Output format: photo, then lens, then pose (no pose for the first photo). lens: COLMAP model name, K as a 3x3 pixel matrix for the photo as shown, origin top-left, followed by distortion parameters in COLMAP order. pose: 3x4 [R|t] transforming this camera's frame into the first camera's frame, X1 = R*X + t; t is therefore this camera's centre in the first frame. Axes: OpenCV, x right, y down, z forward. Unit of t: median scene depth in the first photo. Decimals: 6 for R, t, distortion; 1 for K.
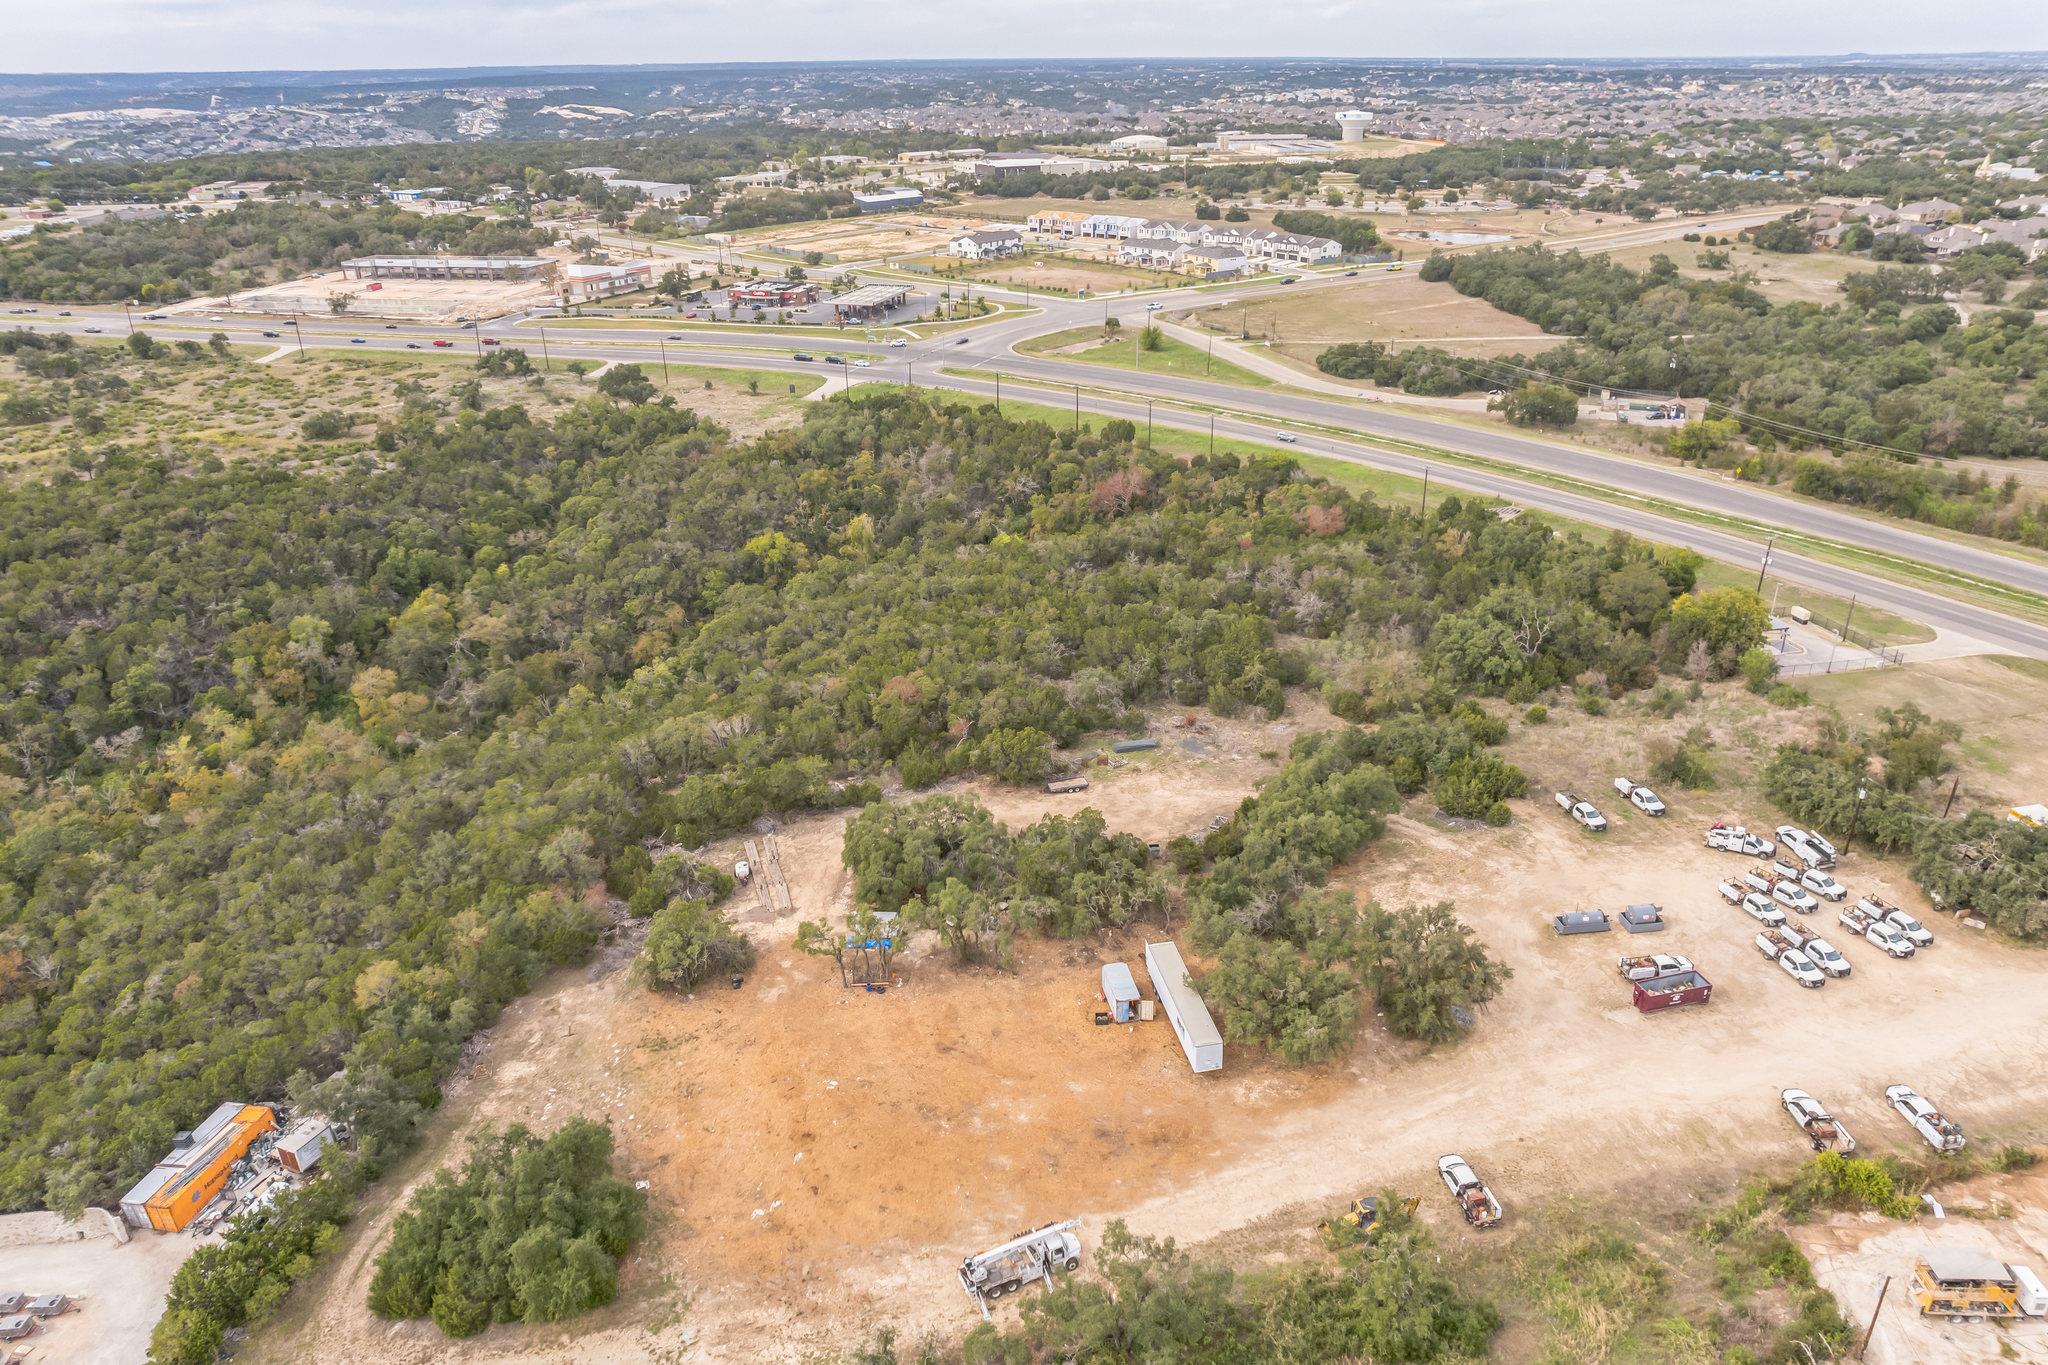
lens RADIAL K [[1373.9, 0, 1024.0], [0, 1373.9, 682.5], [0, 0, 1]] dist [-0.079664, 0.073845]
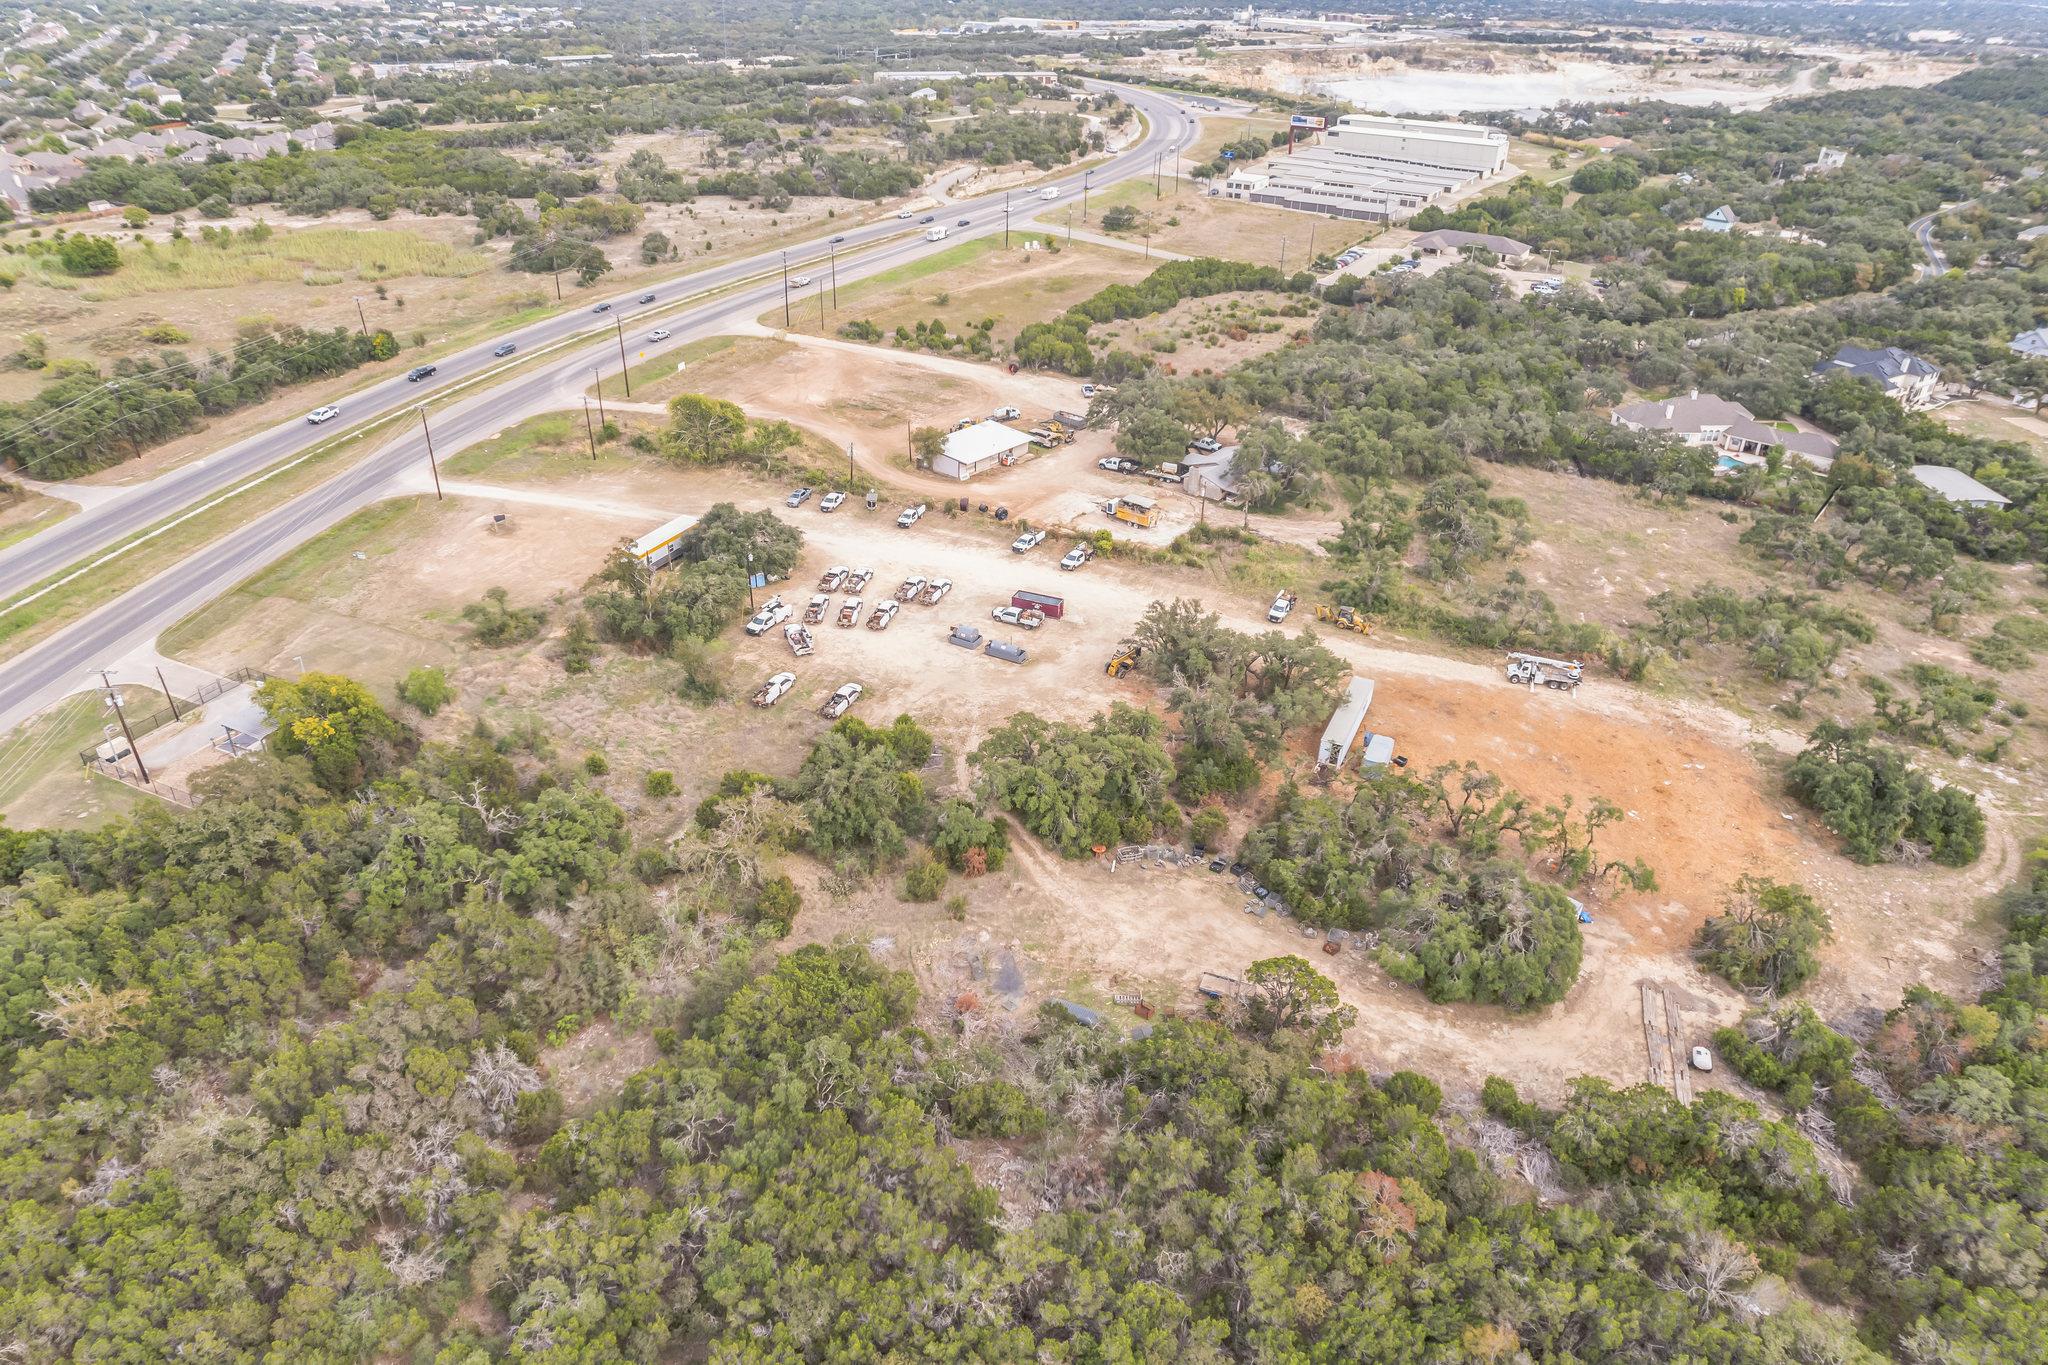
lens RADIAL K [[1309.1, 0, 1022.2], [0, 1309.1, 694.1], [0, 0, 1]] dist [-0.078189, 0.070866]
pose [[-0.808248, -0.299491, 0.506991, -0.084676], [0.239188, 0.619783, 0.747435, -0.262002], [-0.538074, 0.725379, -0.429304, 0.576489]]
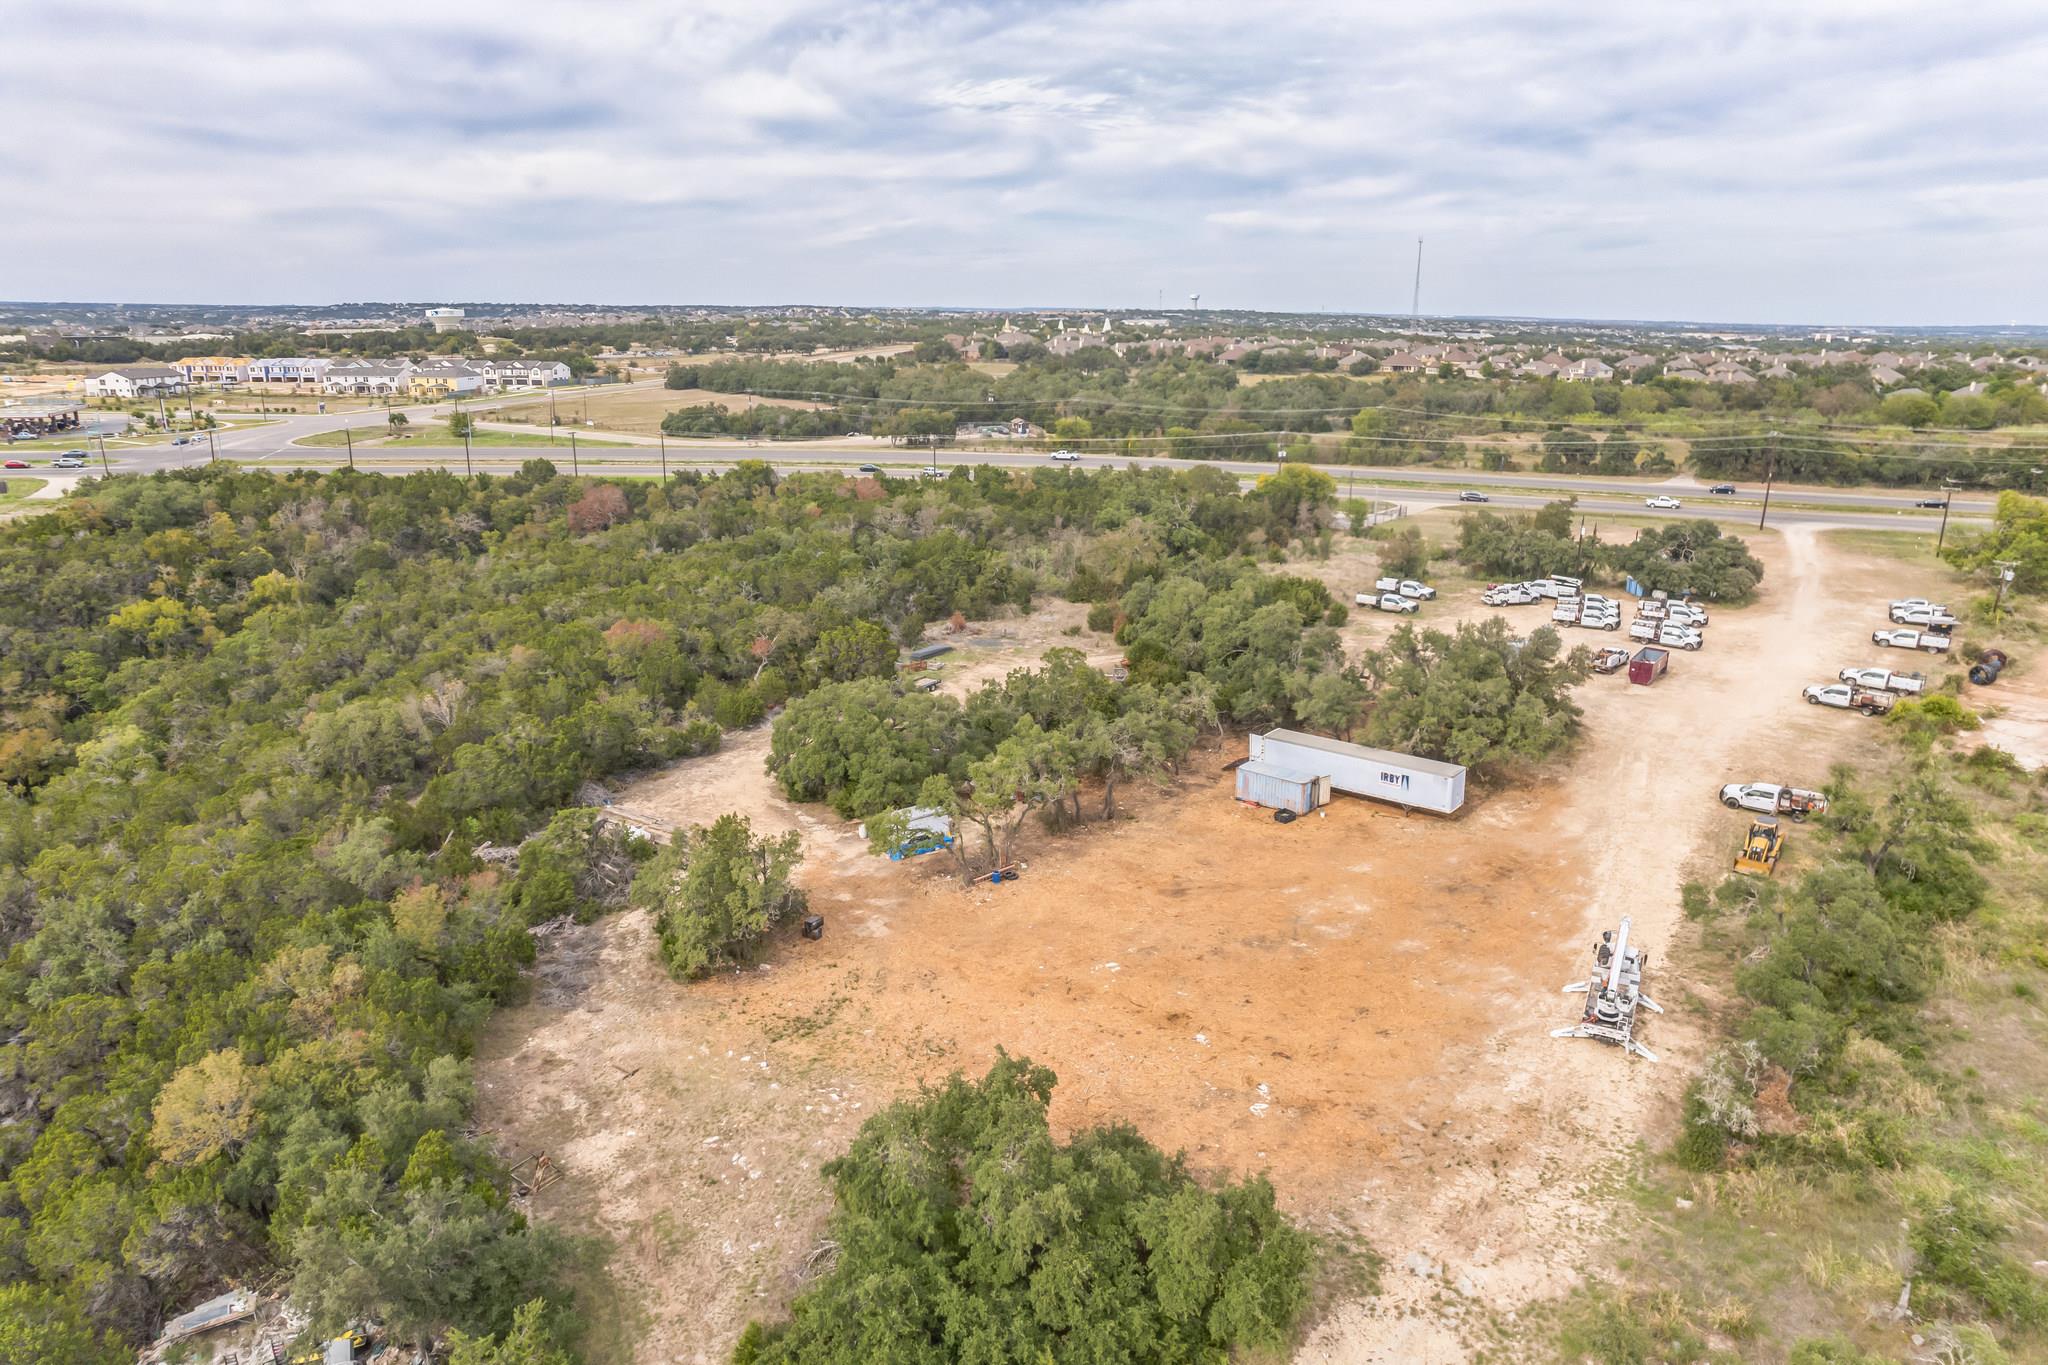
lens RADIAL K [[1309.1, 0, 1022.2], [0, 1309.1, 694.1], [0, 0, 1]] dist [-0.078189, 0.070866]
pose [[0.777227, -0.161731, 0.608080, -0.179613], [0.246766, 0.967330, -0.058127, 0.064510], [-0.578813, 0.195231, 0.791745, 0.166472]]
